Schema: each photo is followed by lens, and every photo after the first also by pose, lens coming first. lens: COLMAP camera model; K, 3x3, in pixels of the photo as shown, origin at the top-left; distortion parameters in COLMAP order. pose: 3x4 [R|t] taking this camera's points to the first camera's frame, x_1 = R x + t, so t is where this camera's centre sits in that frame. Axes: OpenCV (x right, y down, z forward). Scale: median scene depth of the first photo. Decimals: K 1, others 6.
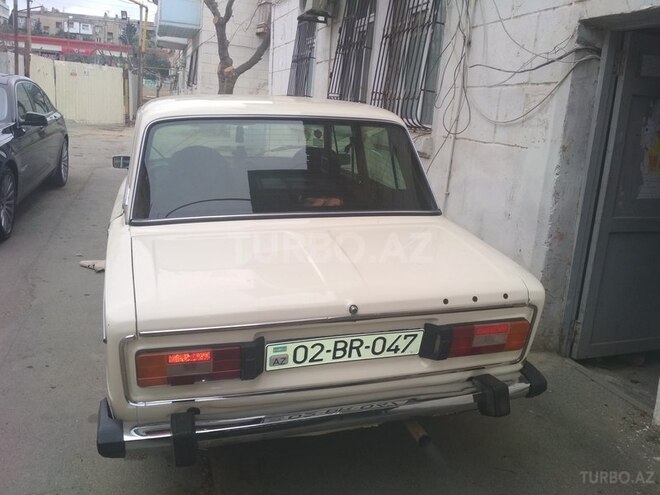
lens RADIAL K [[598.4, 0, 329.1], [0, 598.4, 245.8], [0, 0, 1]] dist [-0.090650, 0.000000]
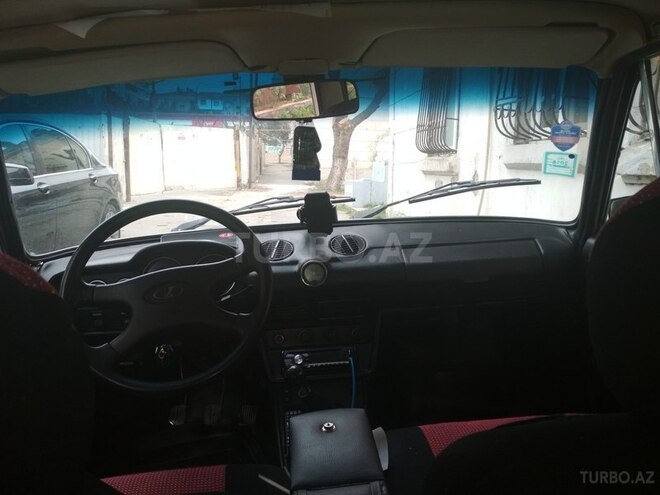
lens RADIAL K [[550.0, 0, 330.3], [0, 550.0, 250.1], [0, 0, 1]] dist [0.005511, 0.000364]
pose [[0.976742, -0.042431, -0.210176, -0.020216], [0.024884, 0.996033, -0.085439, -0.028534], [0.212968, 0.078222, 0.973923, 0.184951]]
